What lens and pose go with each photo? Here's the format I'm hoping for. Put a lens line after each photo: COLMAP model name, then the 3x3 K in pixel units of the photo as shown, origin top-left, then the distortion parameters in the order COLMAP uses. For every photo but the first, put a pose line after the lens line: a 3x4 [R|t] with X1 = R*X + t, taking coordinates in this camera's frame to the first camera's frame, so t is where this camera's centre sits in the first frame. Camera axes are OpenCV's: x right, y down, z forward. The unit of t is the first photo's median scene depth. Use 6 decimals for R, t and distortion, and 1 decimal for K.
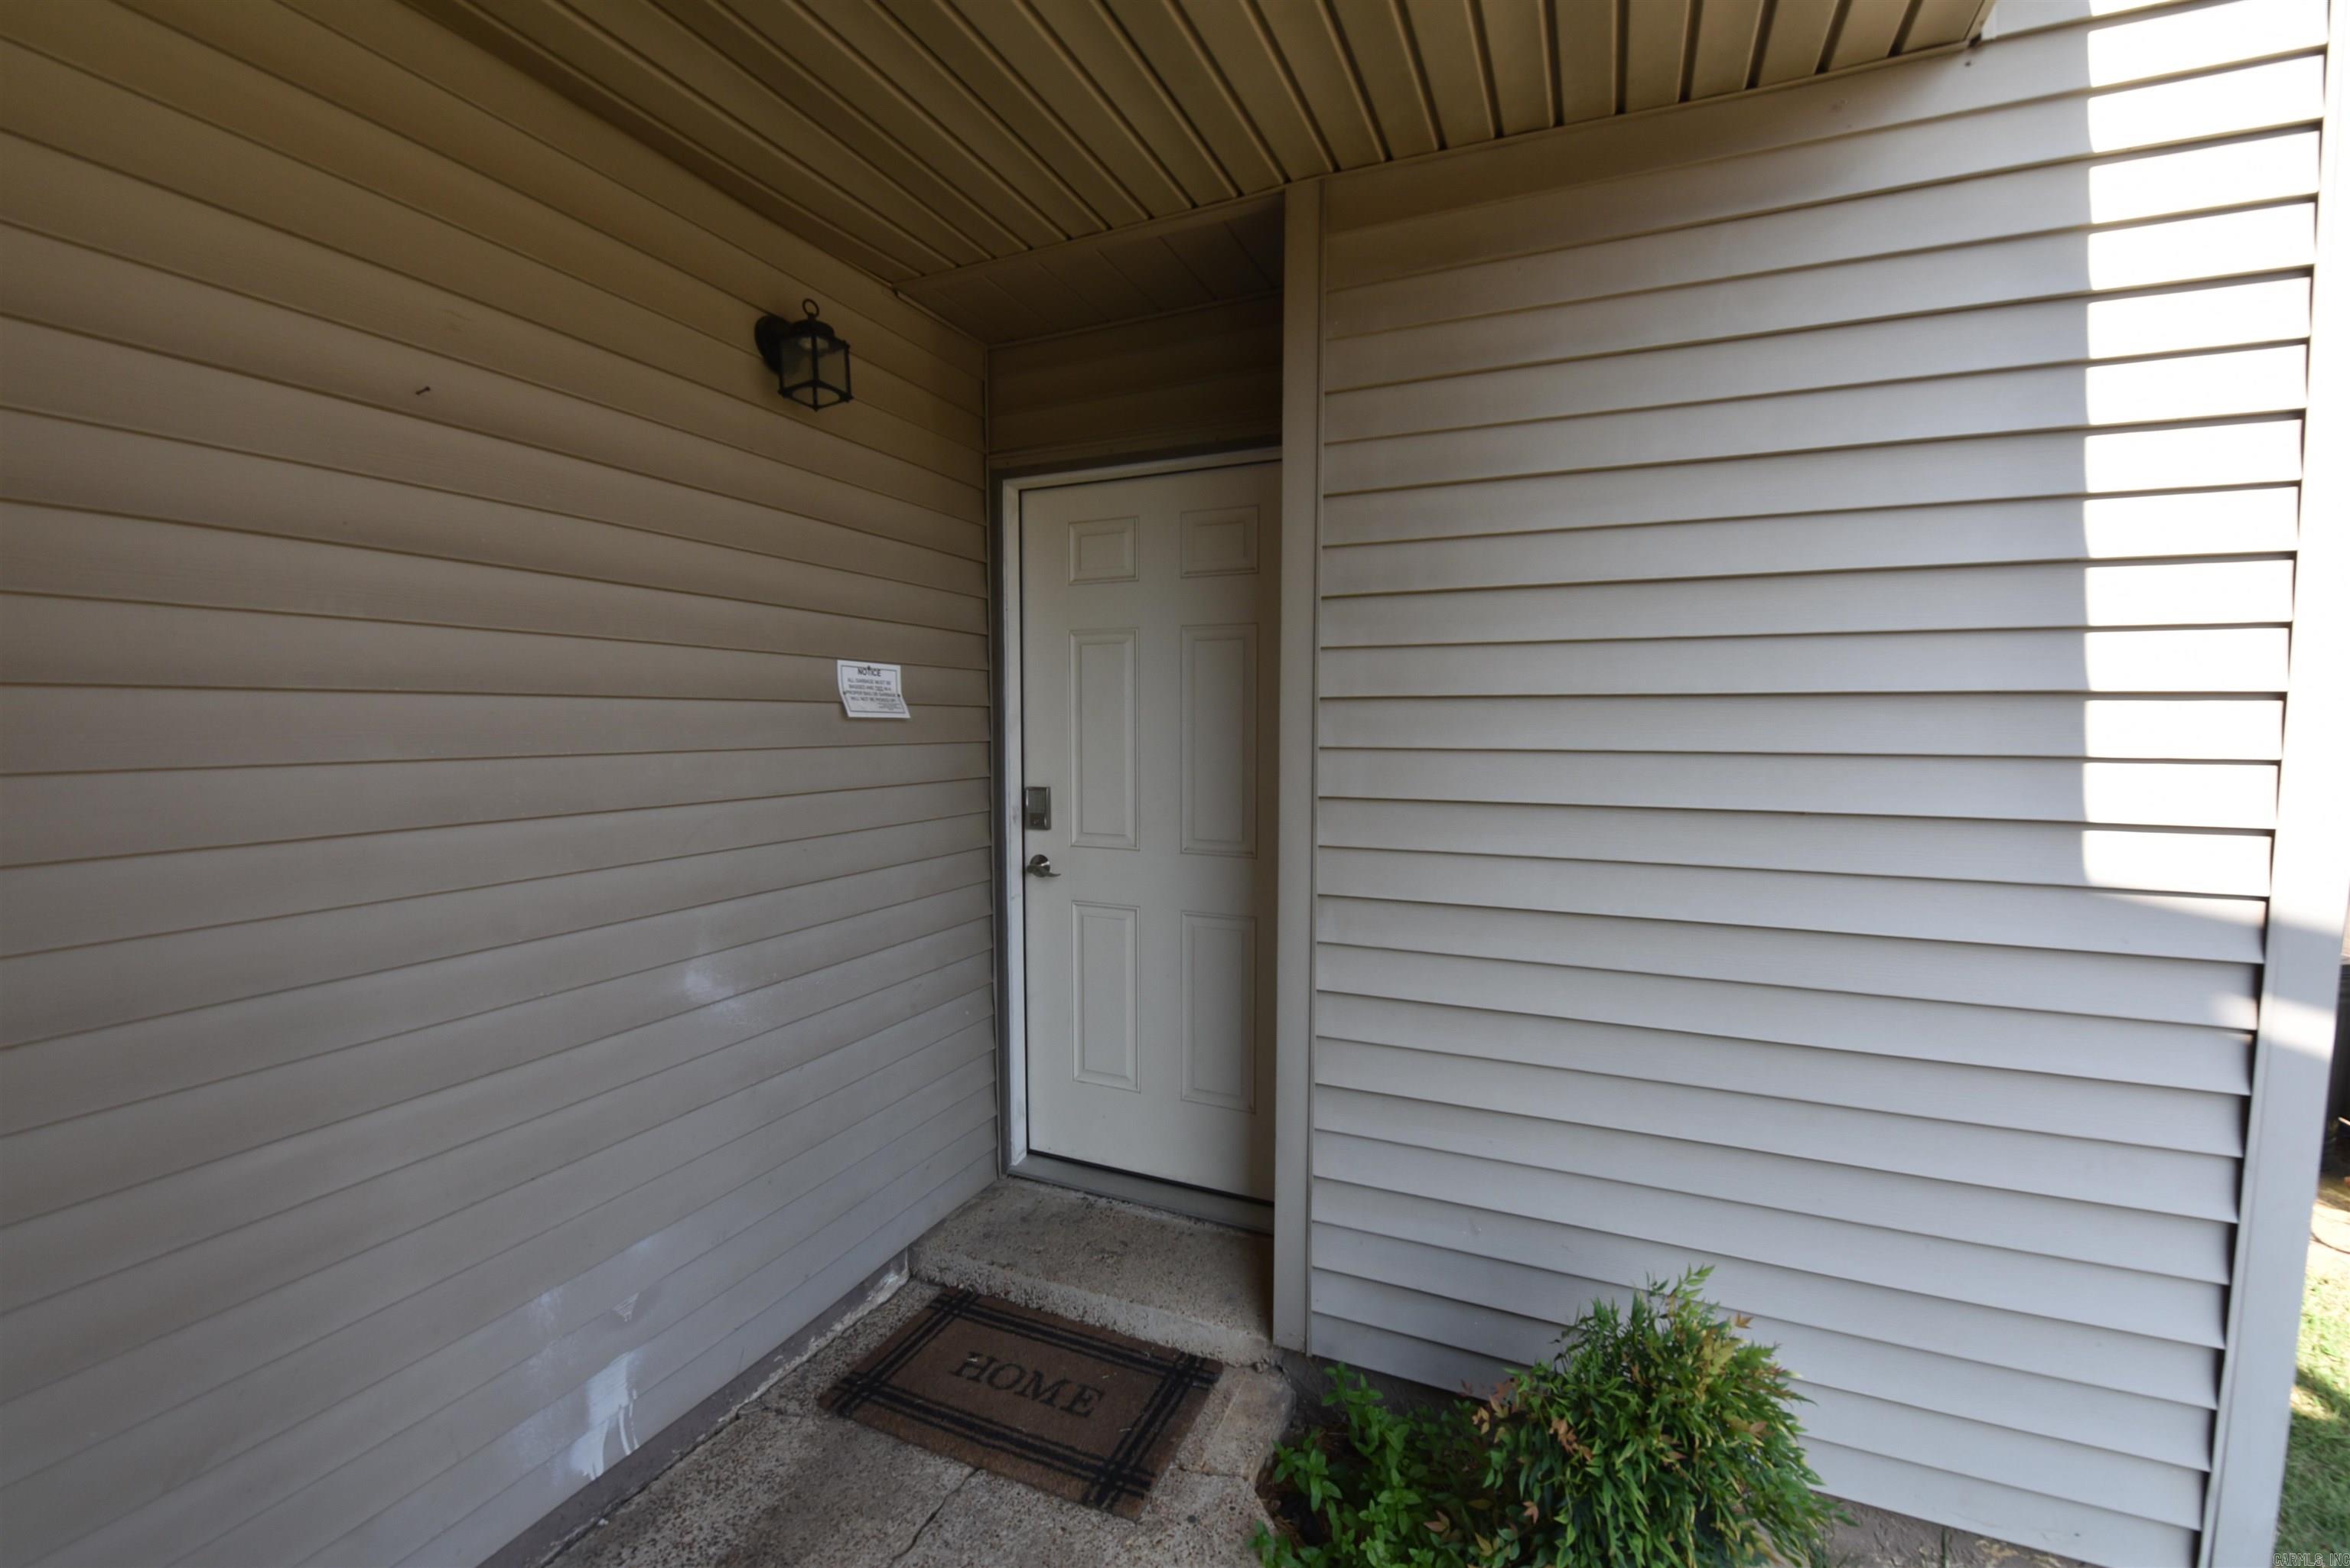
lens RADIAL K [[942.7, 0, 1180.9], [0, 942.7, 783.2], [0, 0, 1]] dist [-0.018209, -0.001008]
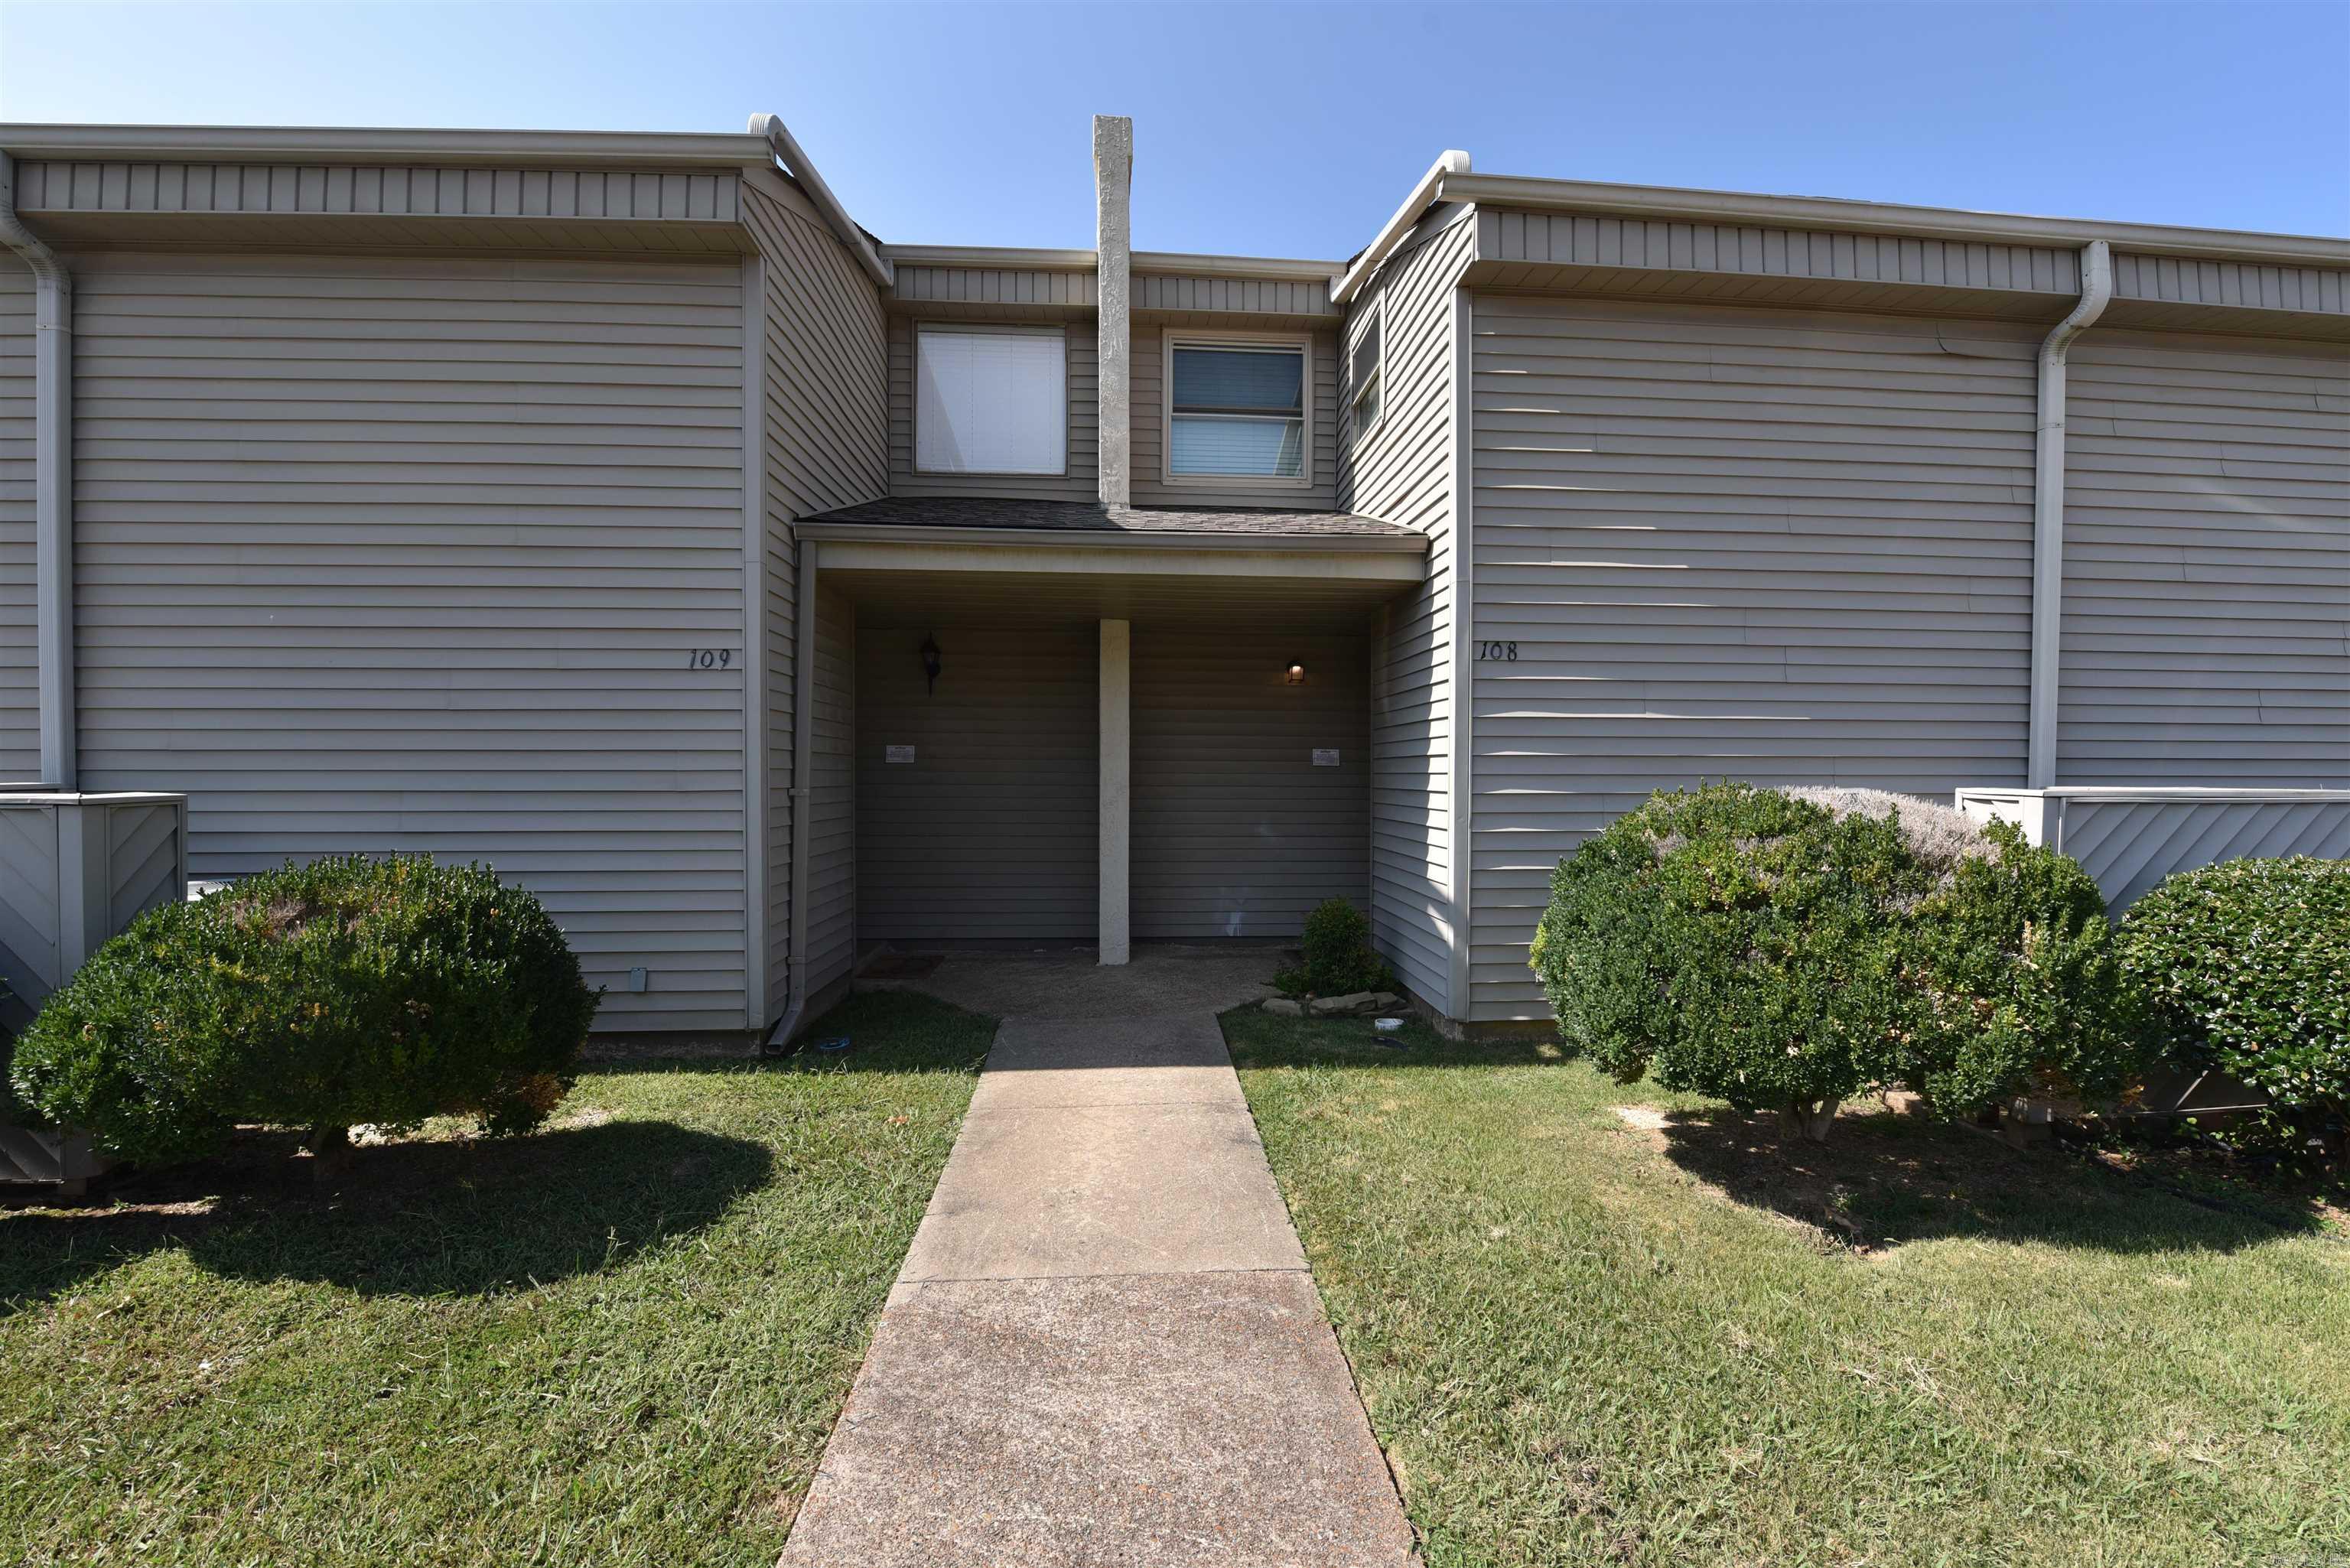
lens RADIAL K [[942.7, 0, 1180.3], [0, 942.7, 781.0], [0, 0, 1]] dist [-0.018209, -0.001008]
pose [[0.467925, 0.011877, -0.883688, 2.507623], [-0.062083, 0.997881, -0.019462, 0.085982], [0.881585, 0.063968, 0.467671, -1.063187]]
